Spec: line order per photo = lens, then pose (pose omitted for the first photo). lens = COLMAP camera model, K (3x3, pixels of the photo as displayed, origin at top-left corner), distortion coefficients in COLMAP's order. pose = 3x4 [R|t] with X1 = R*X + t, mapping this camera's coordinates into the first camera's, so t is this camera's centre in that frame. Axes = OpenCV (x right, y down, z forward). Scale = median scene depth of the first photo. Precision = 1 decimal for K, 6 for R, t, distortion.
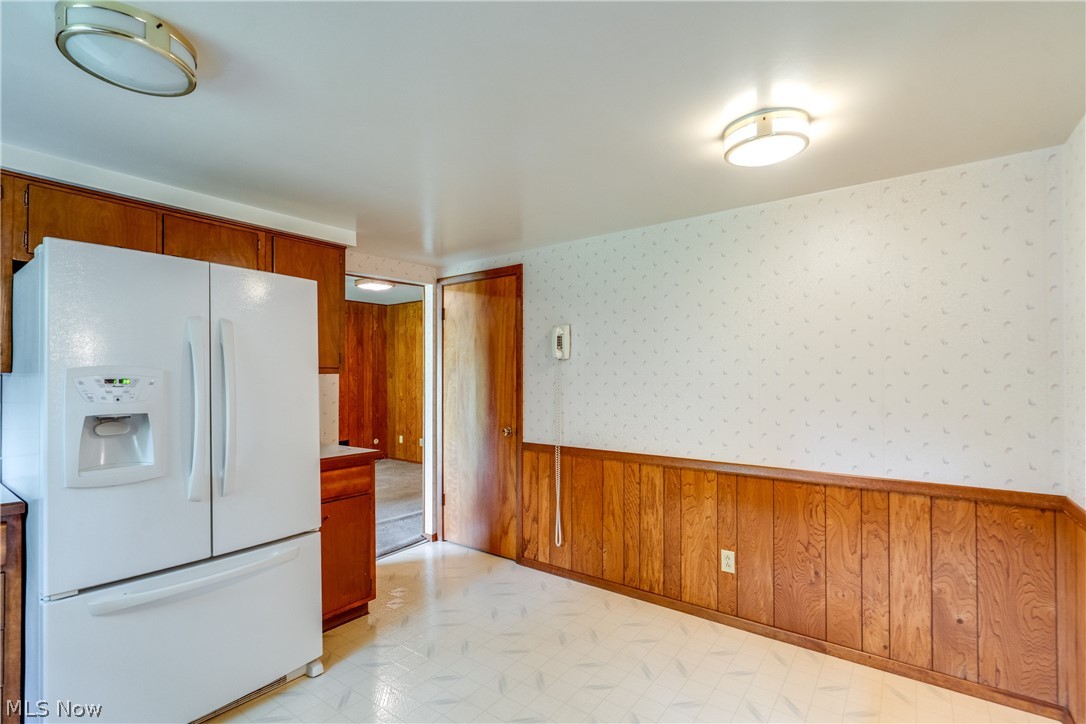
lens RADIAL K [[494.7, 0, 531.1], [0, 494.7, 369.7], [0, 0, 1]] dist [-0.010189, 0.000714]
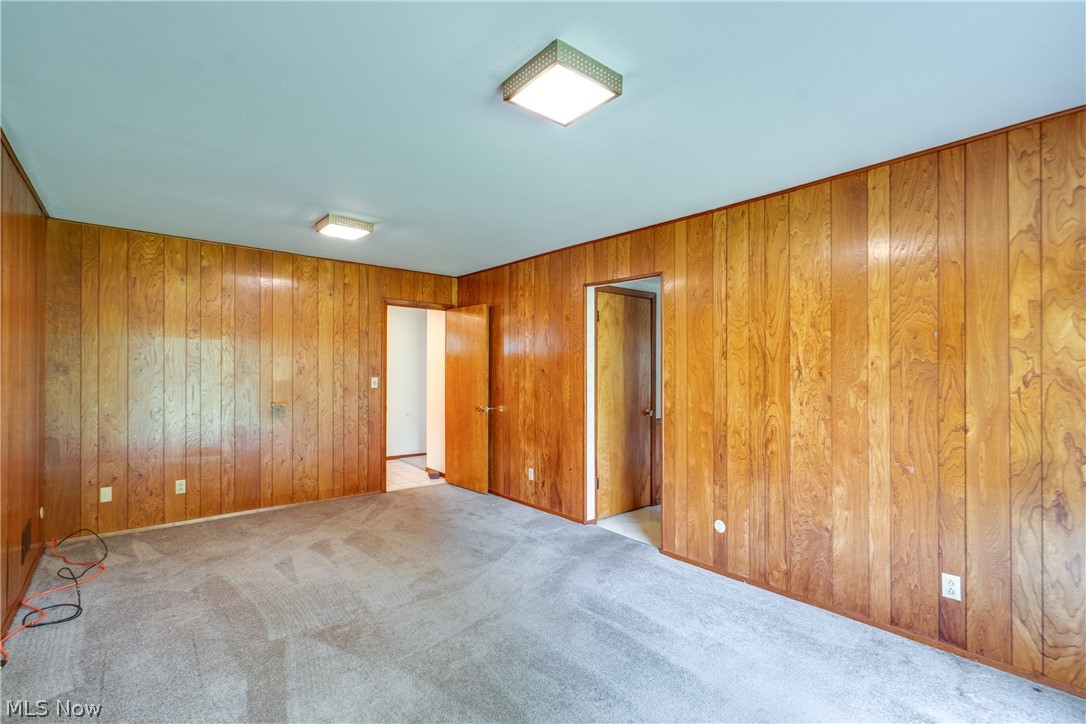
lens RADIAL K [[494.7, 0, 542.9], [0, 494.7, 368.9], [0, 0, 1]] dist [-0.010189, 0.000714]
pose [[0.209803, 0.008984, 0.977703, -0.663824], [-0.017337, 0.999835, -0.005467, 0.006702], [-0.977590, -0.015804, 0.209924, 0.458148]]
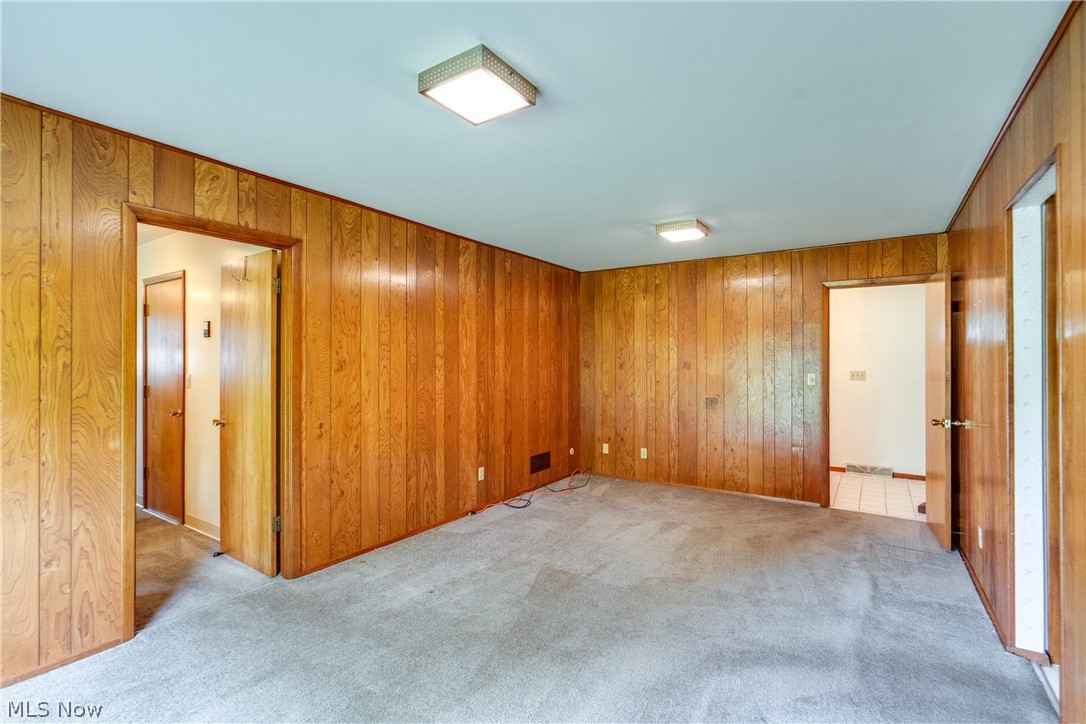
lens RADIAL K [[494.7, 0, 551.8], [0, 494.7, 362.4], [0, 0, 1]] dist [-0.010189, 0.000714]
pose [[0.997373, 0.006355, 0.072161, -0.402272], [-0.007017, 0.999936, 0.008930, 0.001920], [-0.072100, -0.009413, 0.997353, 0.247495]]
